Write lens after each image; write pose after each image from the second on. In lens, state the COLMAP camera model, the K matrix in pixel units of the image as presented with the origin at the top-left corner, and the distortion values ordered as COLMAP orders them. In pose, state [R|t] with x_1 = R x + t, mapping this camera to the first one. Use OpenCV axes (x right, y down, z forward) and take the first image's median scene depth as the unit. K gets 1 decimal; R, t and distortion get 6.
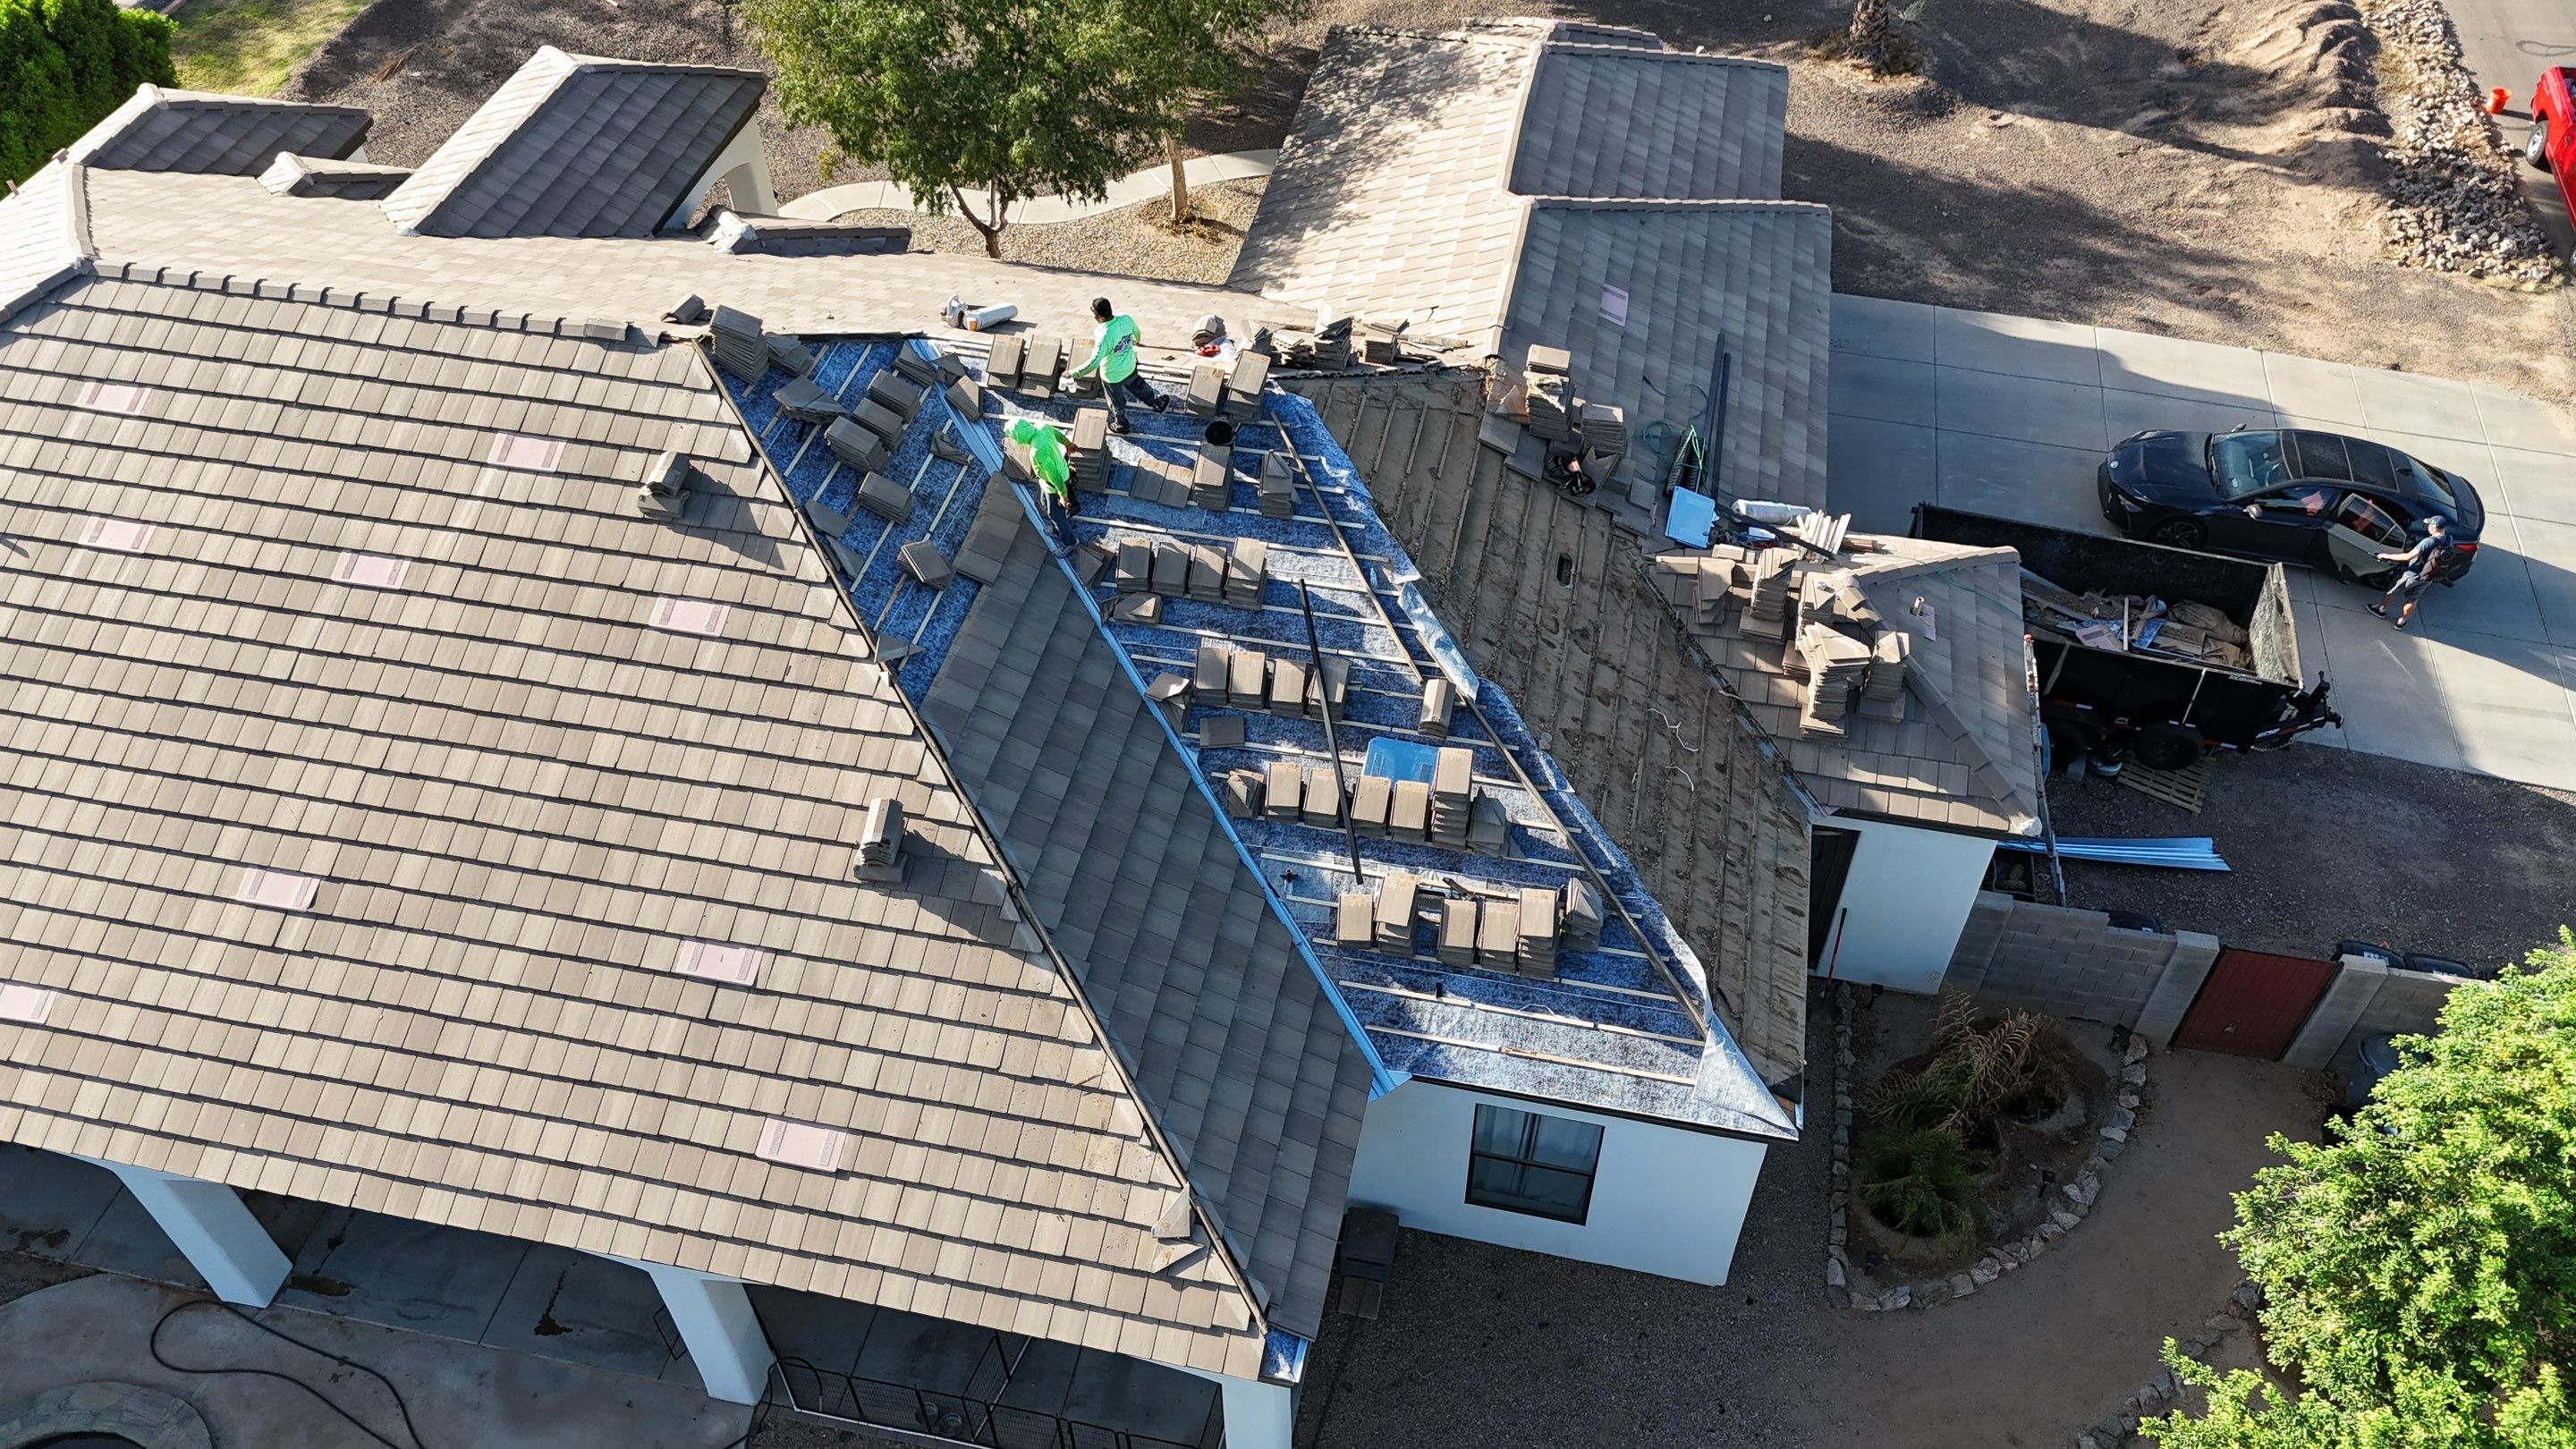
lens RADIAL K [[1914.2, 0, 1299.8], [0, 1914.2, 721.3], [0, 0, 1]] dist [0.047699, -0.026992]
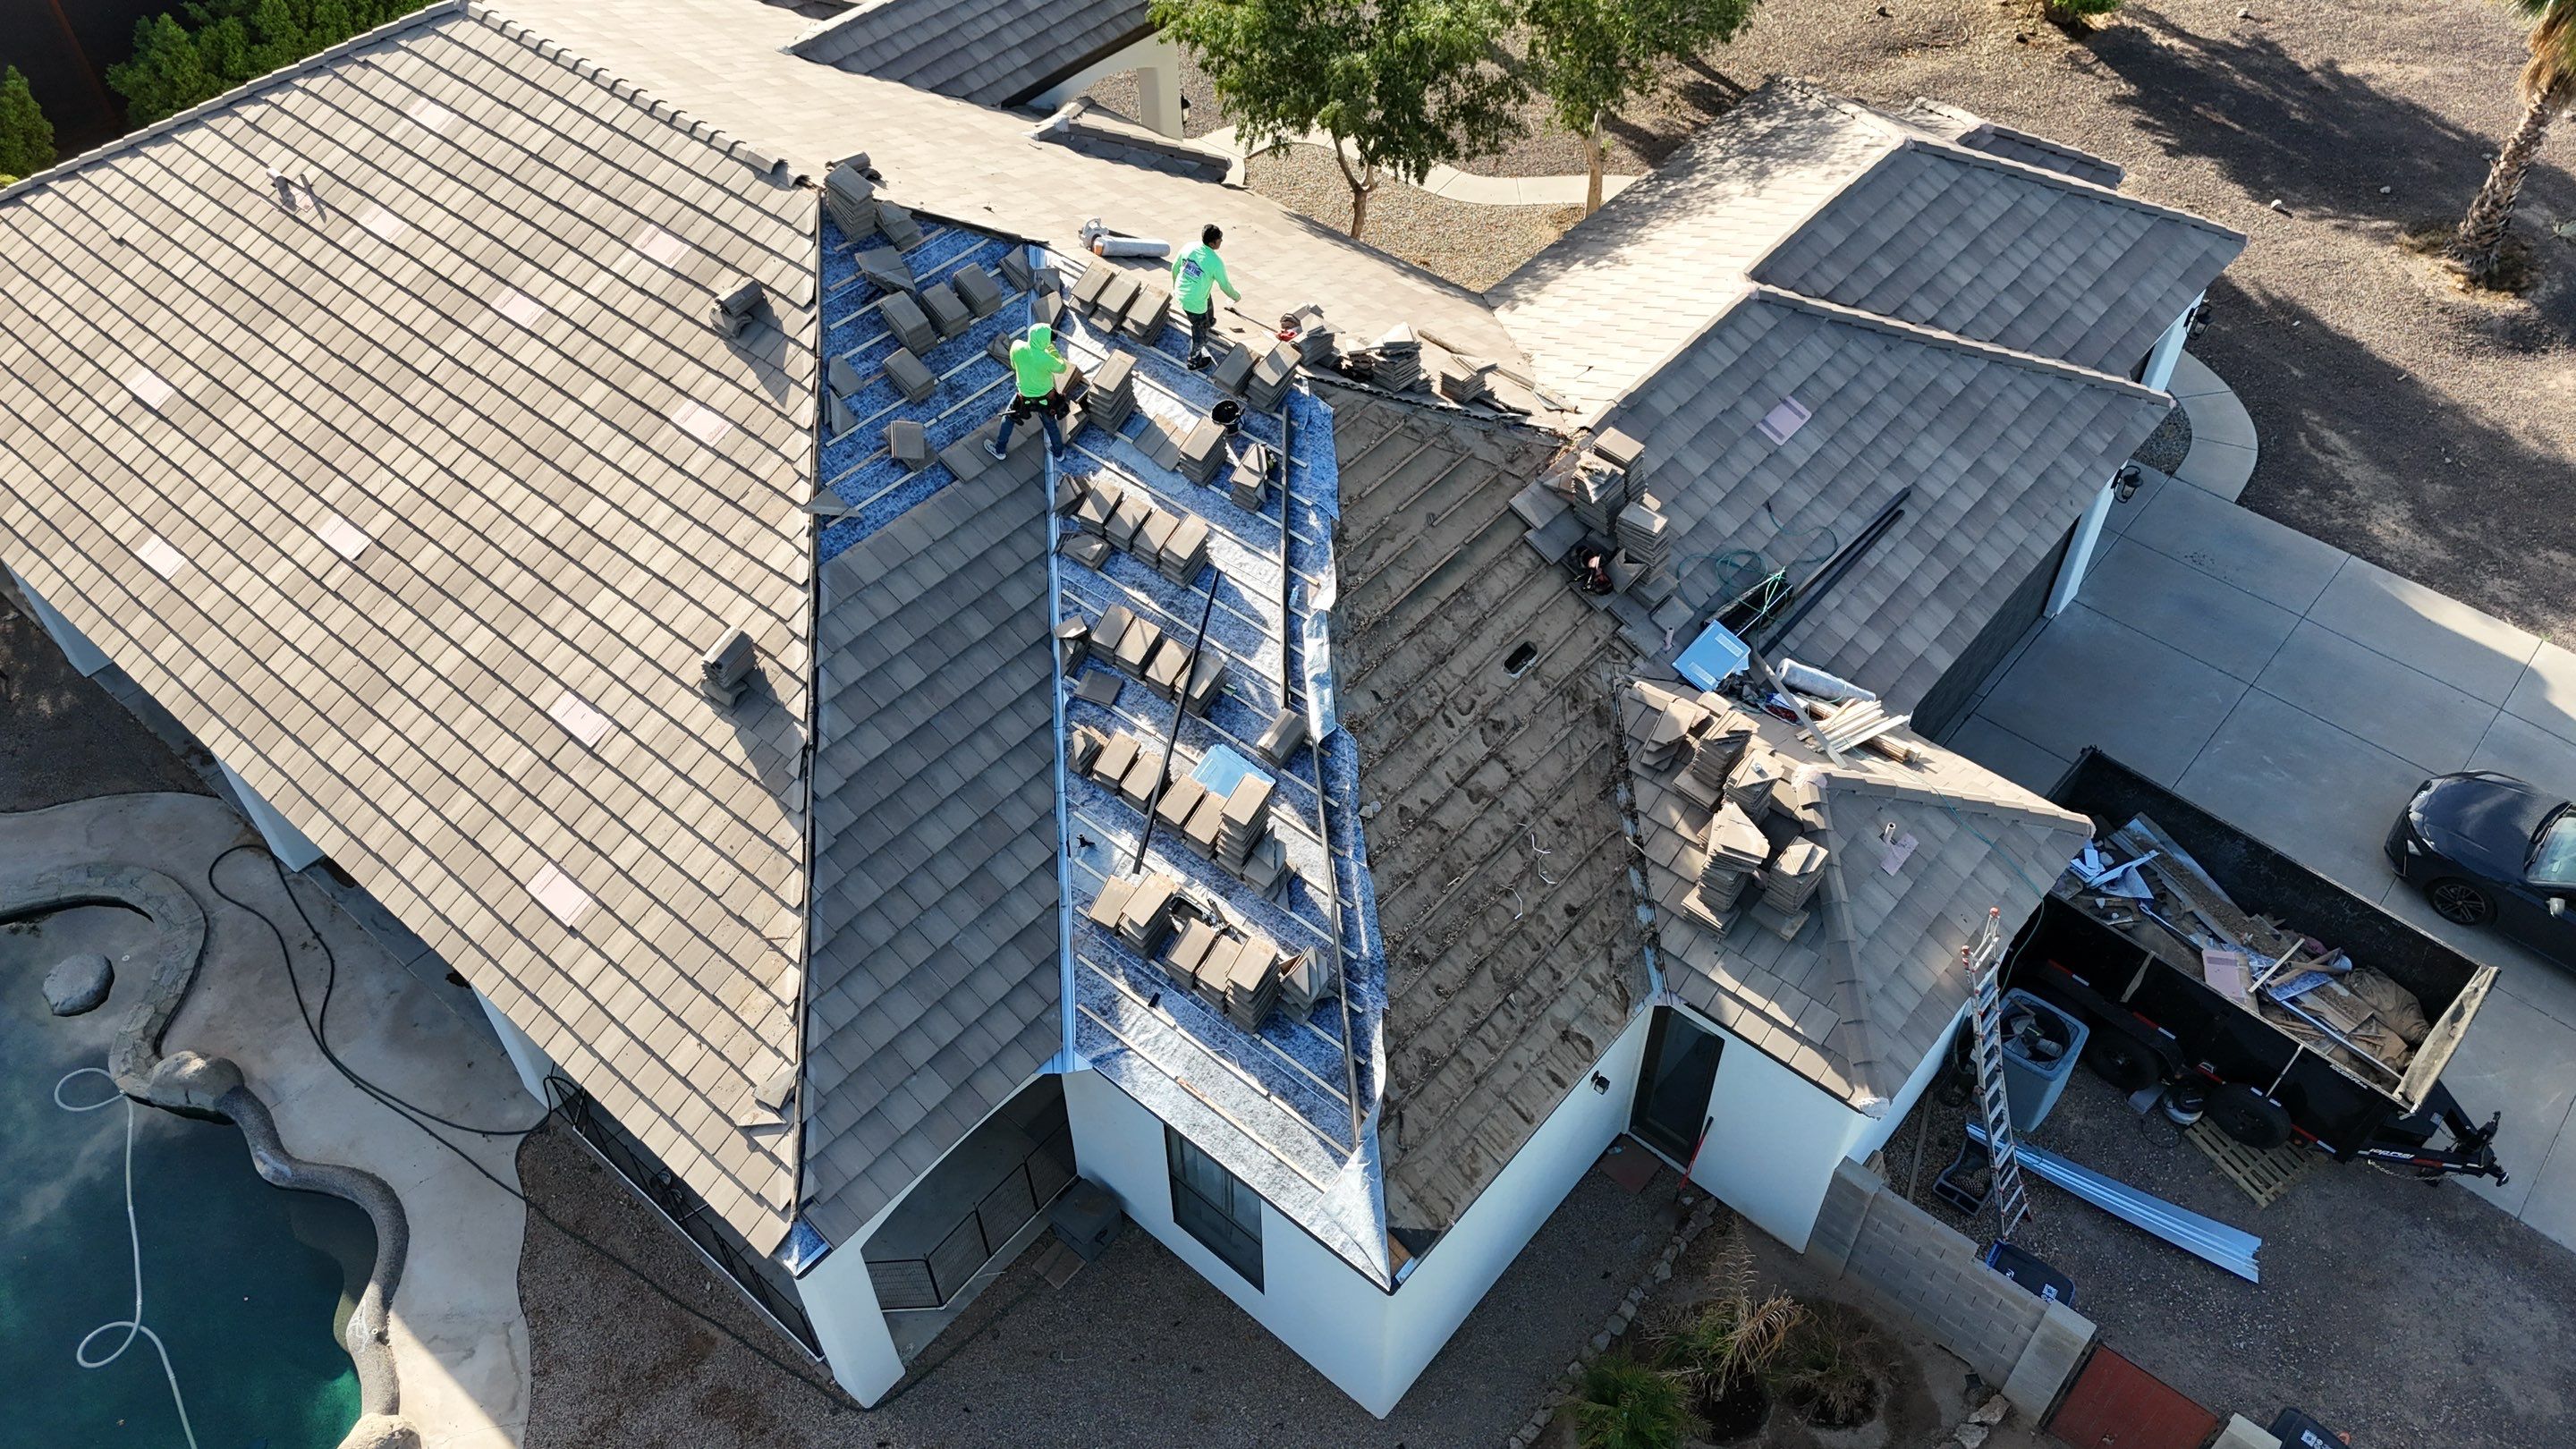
lens RADIAL K [[1914.2, 0, 1296.8], [0, 1914.2, 724.5], [0, 0, 1]] dist [0.047699, -0.026992]
pose [[0.877365, 0.344482, -0.334010, 0.388153], [-0.340178, 0.937498, 0.073324, -0.084415], [0.338393, 0.049291, 0.939713, 0.079541]]
